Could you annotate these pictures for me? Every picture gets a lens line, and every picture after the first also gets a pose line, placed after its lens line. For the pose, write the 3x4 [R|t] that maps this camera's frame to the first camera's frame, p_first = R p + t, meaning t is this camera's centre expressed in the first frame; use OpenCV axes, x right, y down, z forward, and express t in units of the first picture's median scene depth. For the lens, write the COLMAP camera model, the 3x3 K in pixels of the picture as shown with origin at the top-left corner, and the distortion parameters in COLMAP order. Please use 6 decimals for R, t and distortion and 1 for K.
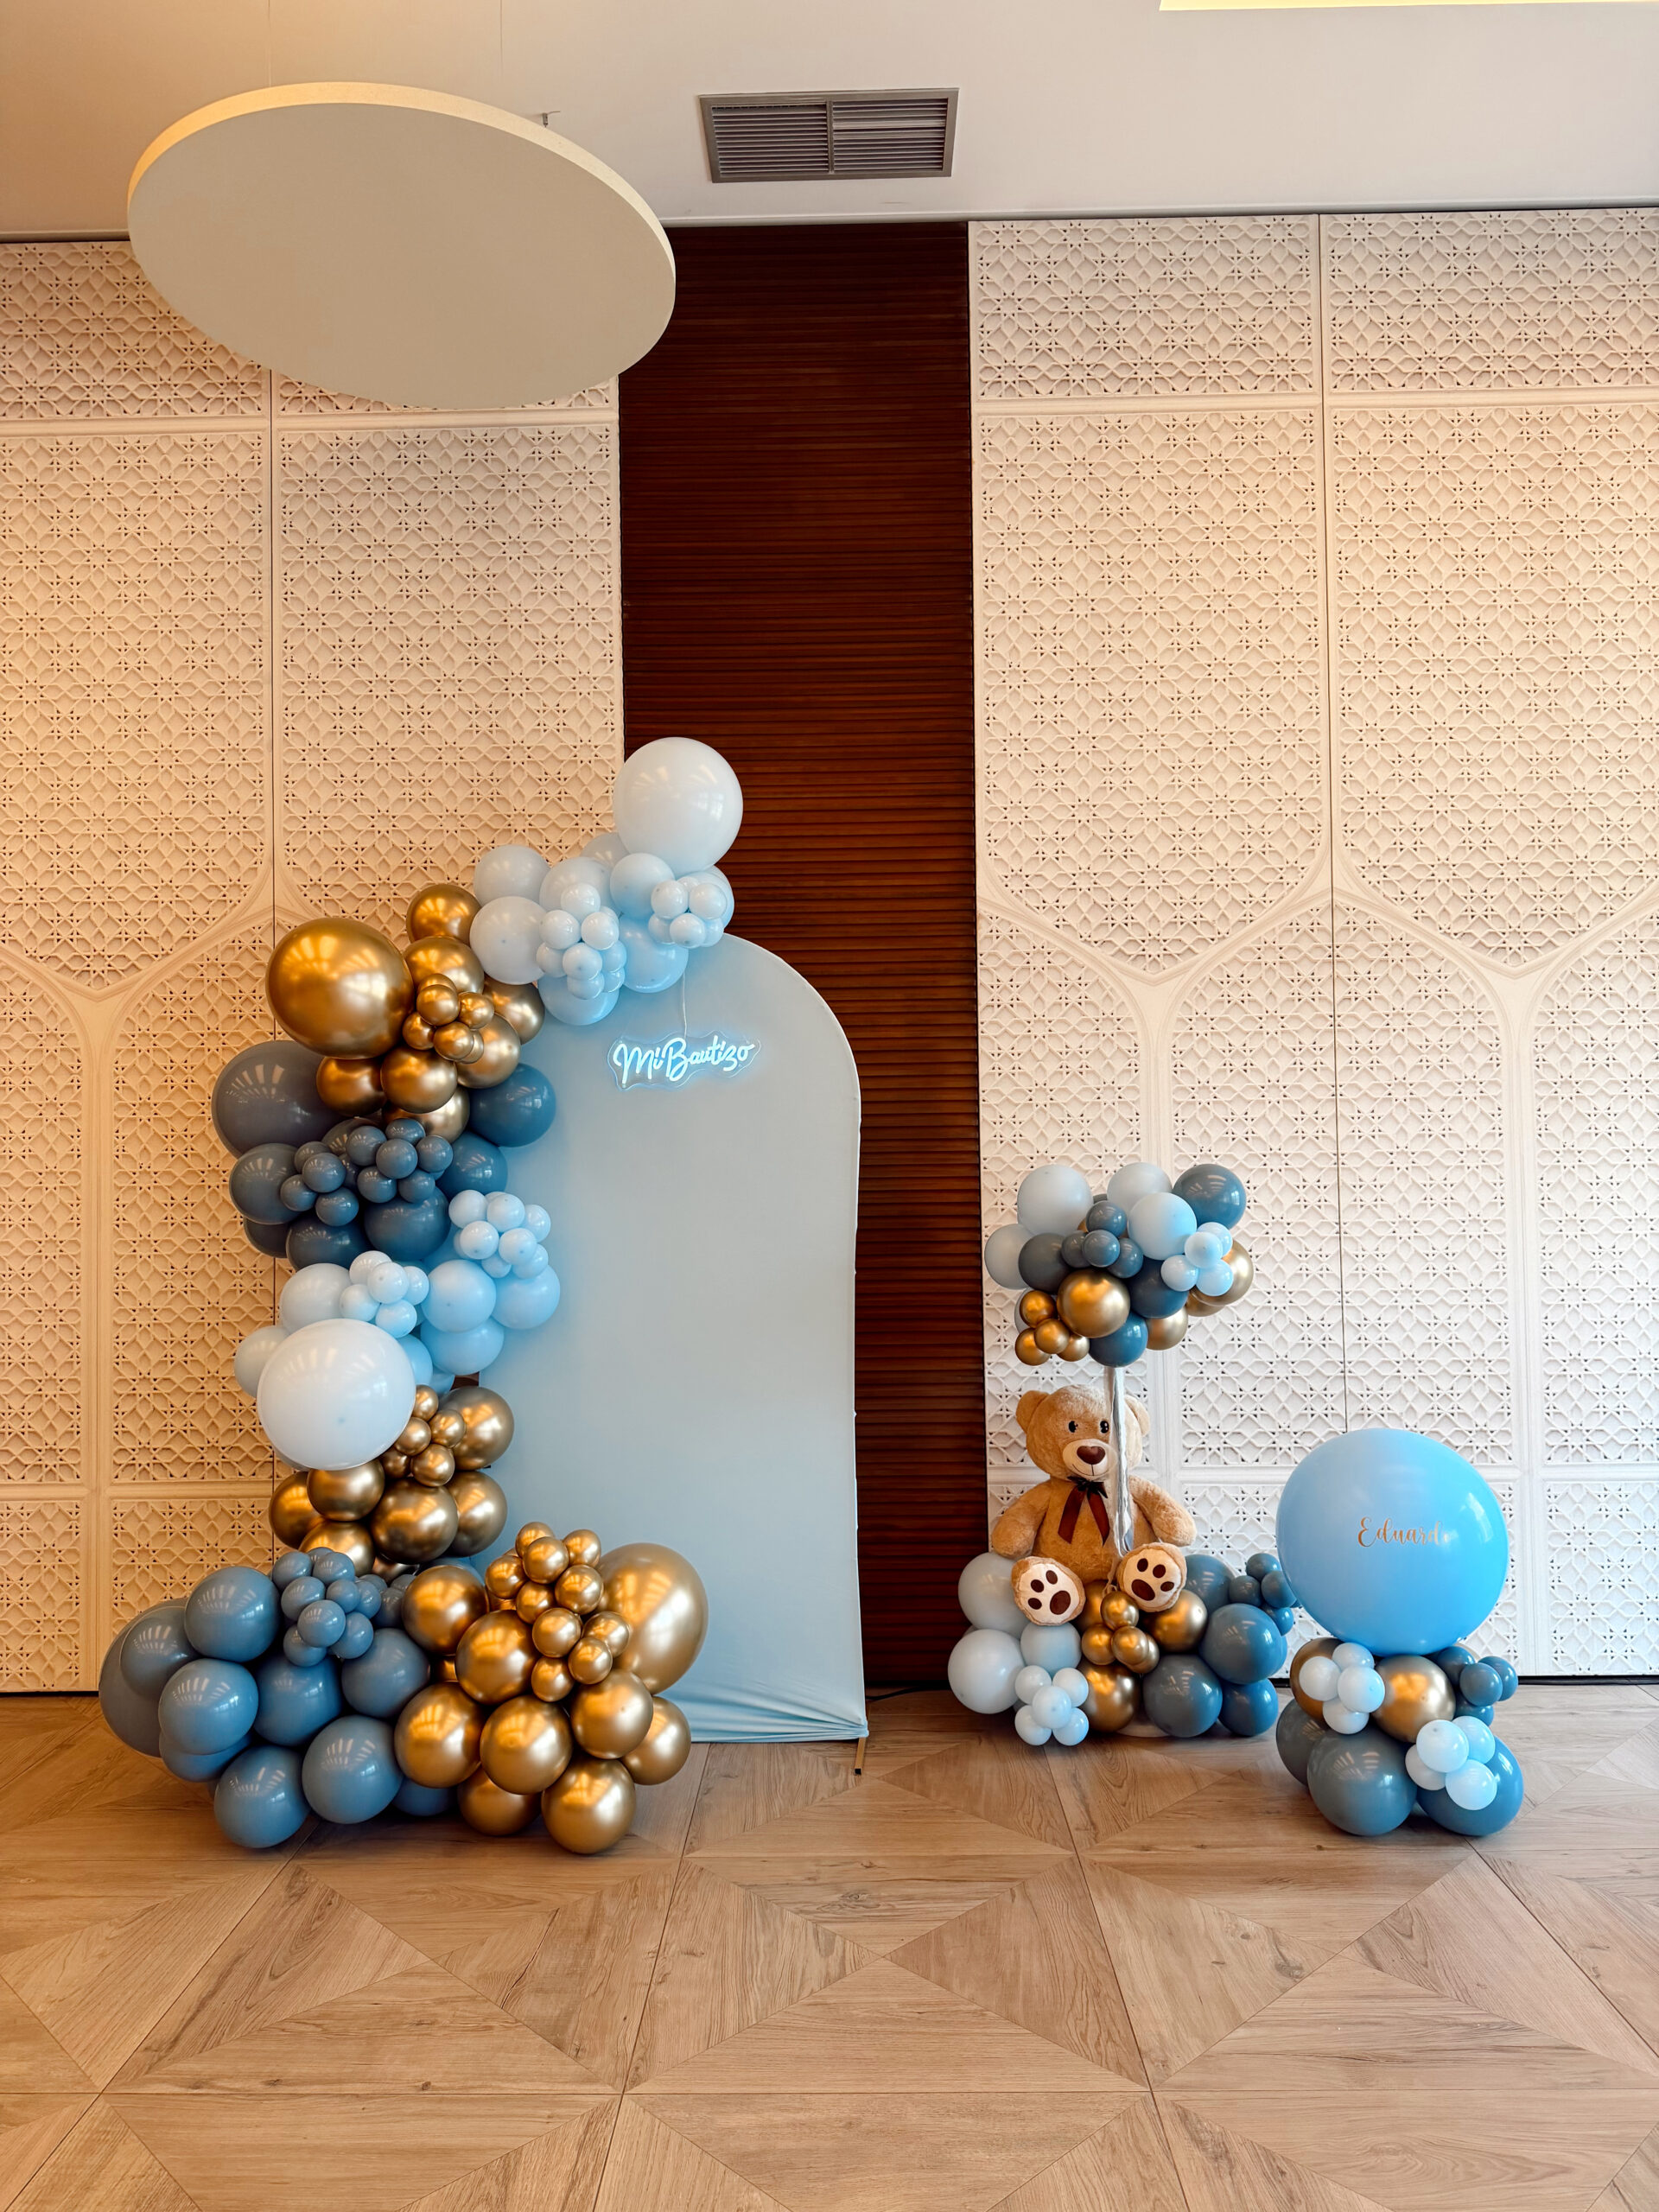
lens RADIAL K [[1531.9, 0, 829.7], [0, 1531.9, 1118.2], [0, 0, 1]] dist [0.191436, -0.410724]
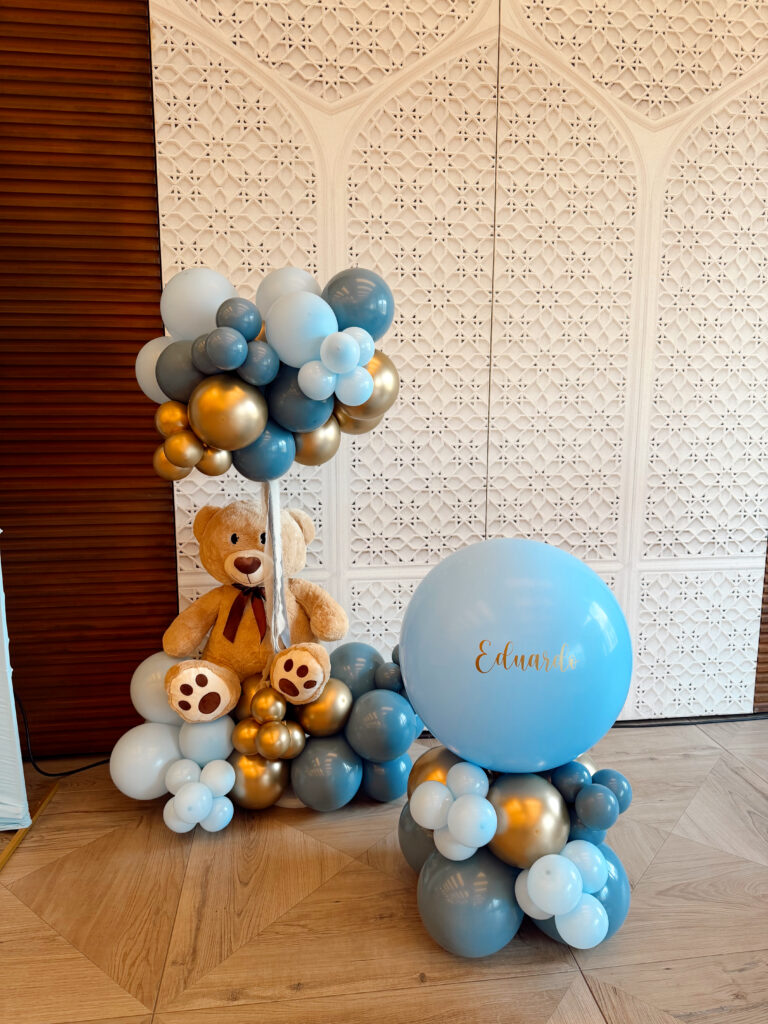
lens RADIAL K [[709.8, 0, 383.9], [0, 709.8, 518.2], [0, 0, 1]] dist [0.093266, -0.118081]
pose [[0.989948, -0.008520, 0.141178, 0.195547], [-0.018788, 0.981415, 0.190975, 0.094438], [-0.140181, -0.191707, 0.971389, 0.536148]]
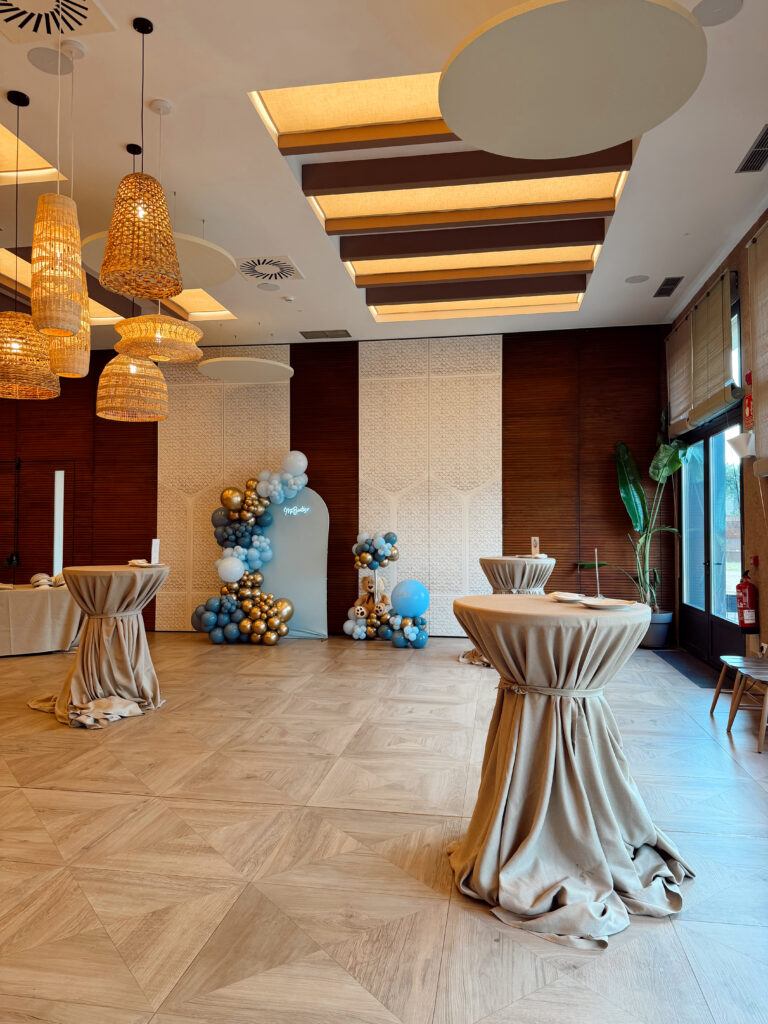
lens RADIAL K [[709.2, 0, 384.1], [0, 709.2, 517.7], [0, 0, 1]] dist [0.191436, -0.410724]
pose [[0.989246, 0.011433, -0.145815, 0.572217], [-0.010221, 0.999907, 0.009055, -0.041627], [0.145905, -0.007467, 0.989270, -1.399125]]
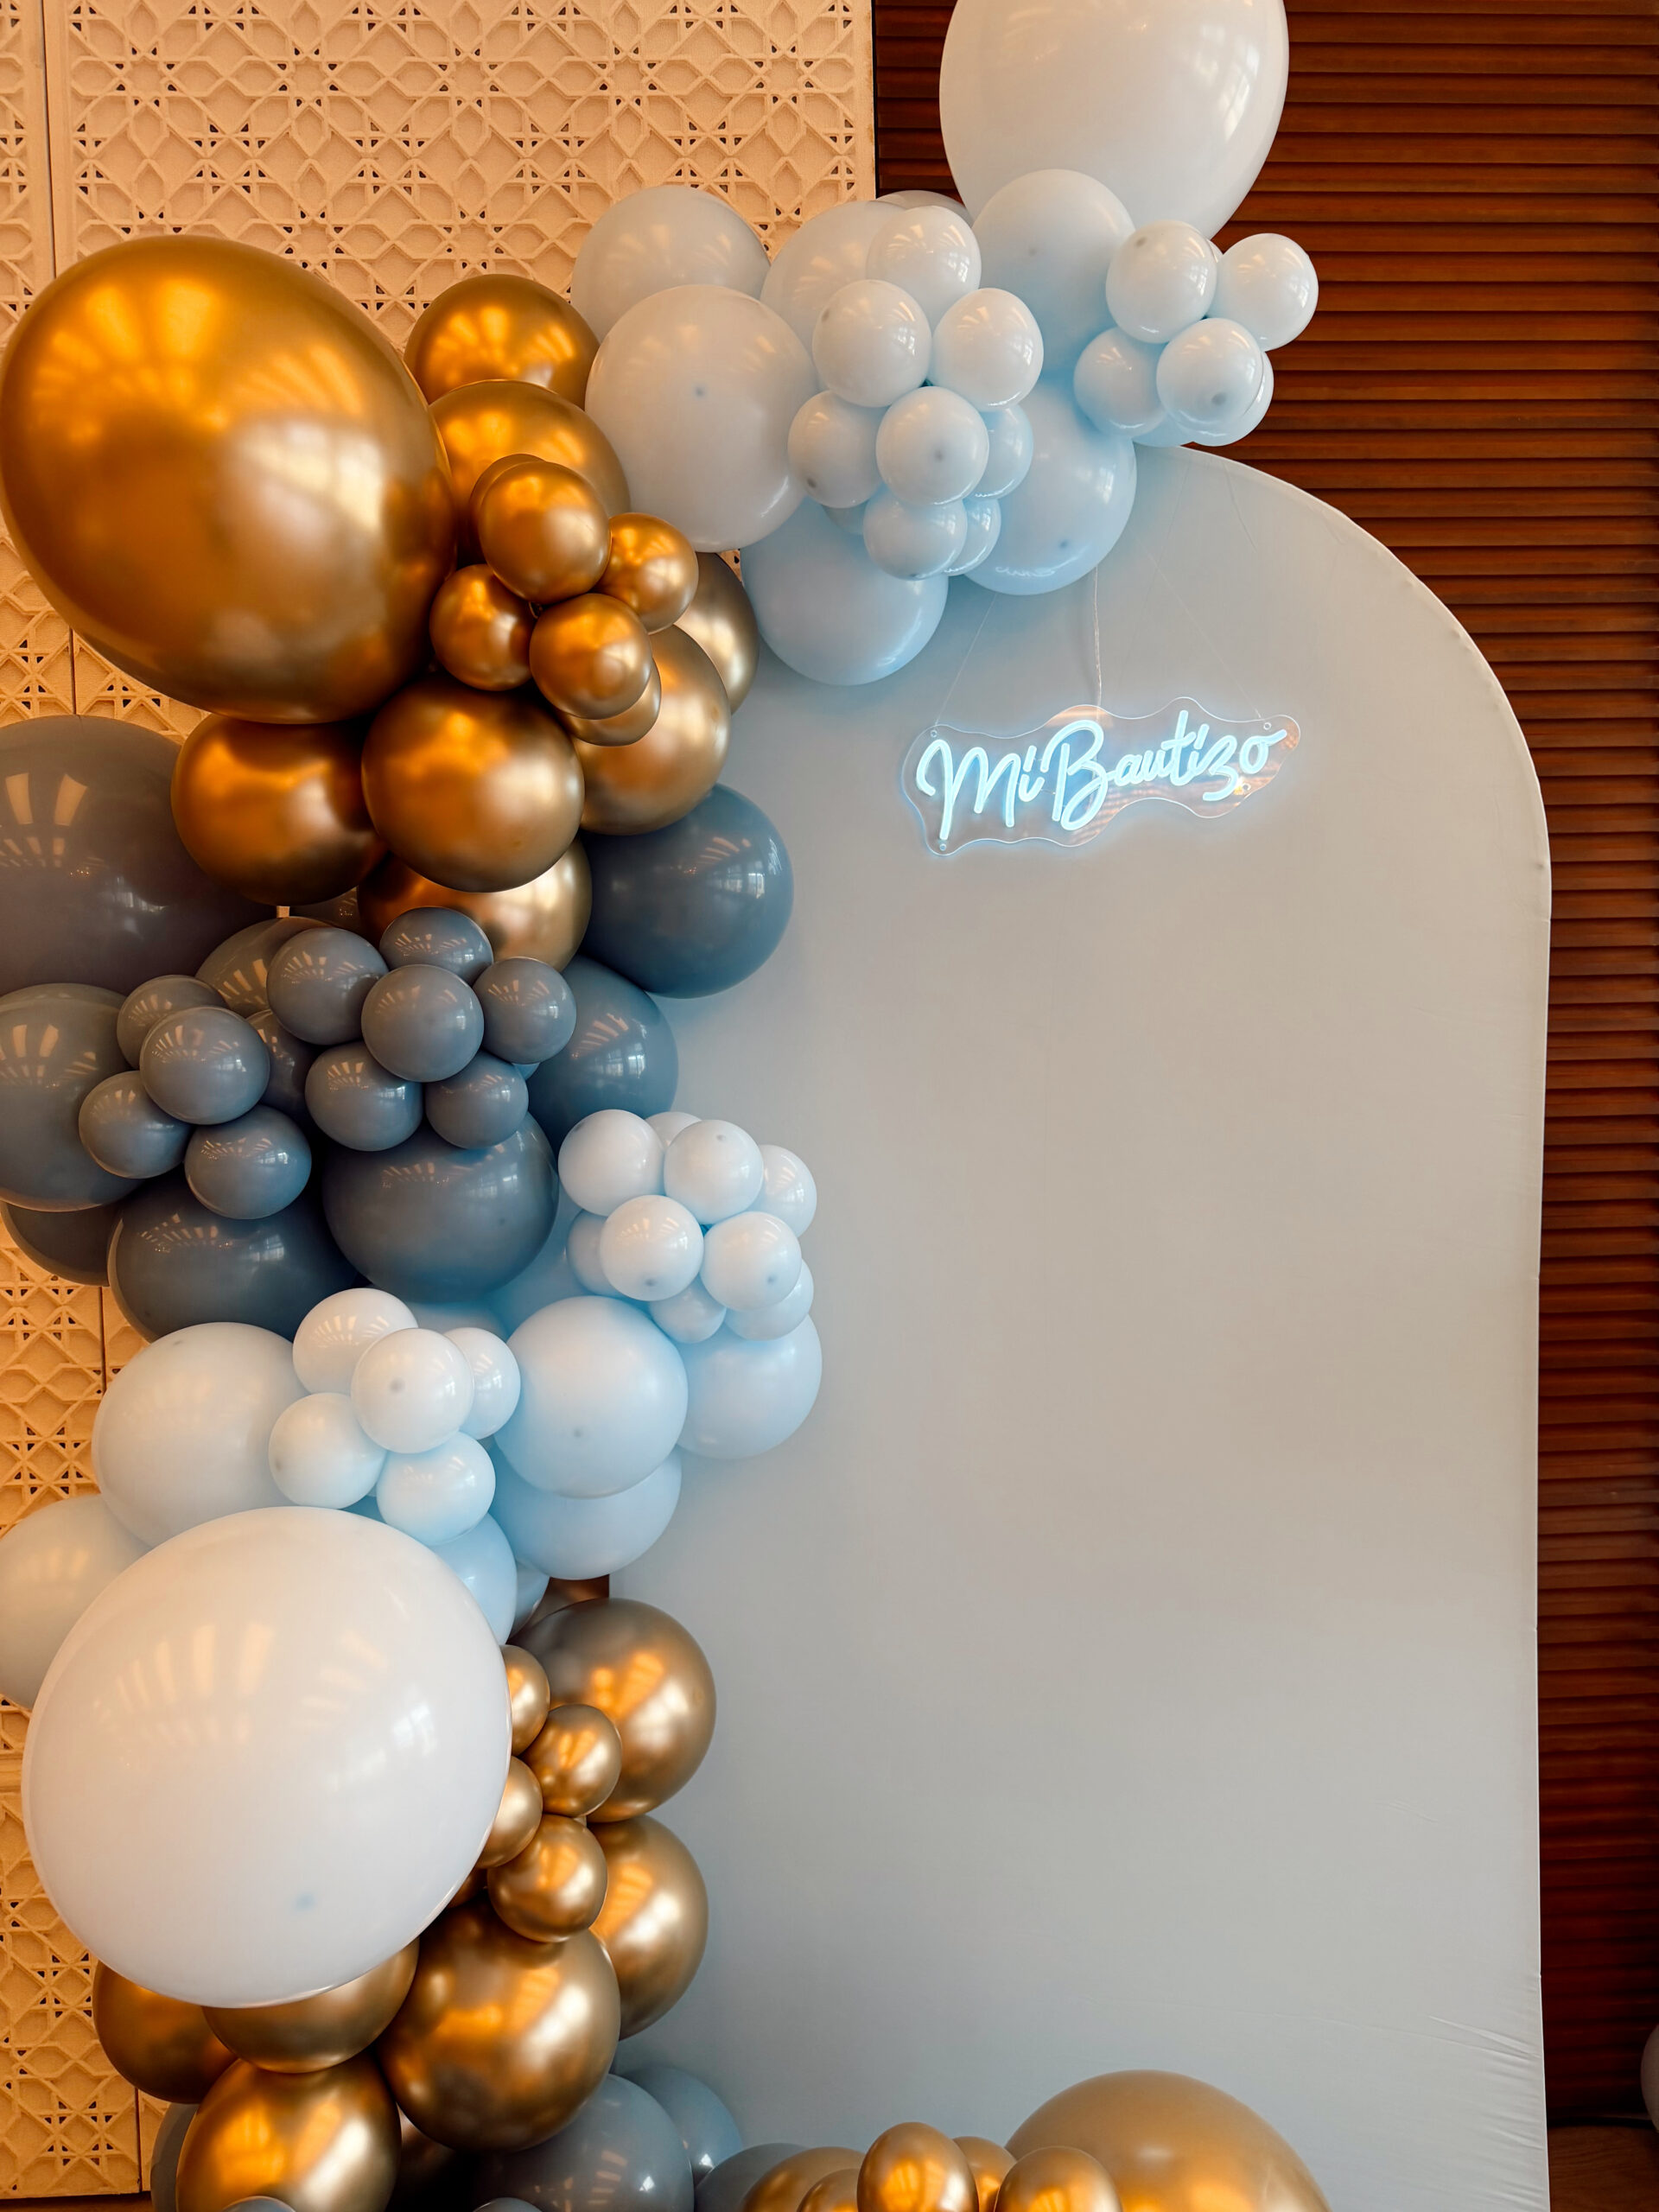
lens RADIAL K [[1533.3, 0, 829.2], [0, 1533.3, 1119.4], [0, 0, 1]] dist [0.093266, -0.118081]
pose [[0.997623, -0.013487, 0.067568, -0.201197], [0.008209, 0.996936, 0.077788, 0.020407], [-0.068410, -0.077048, 0.994678, 0.618513]]
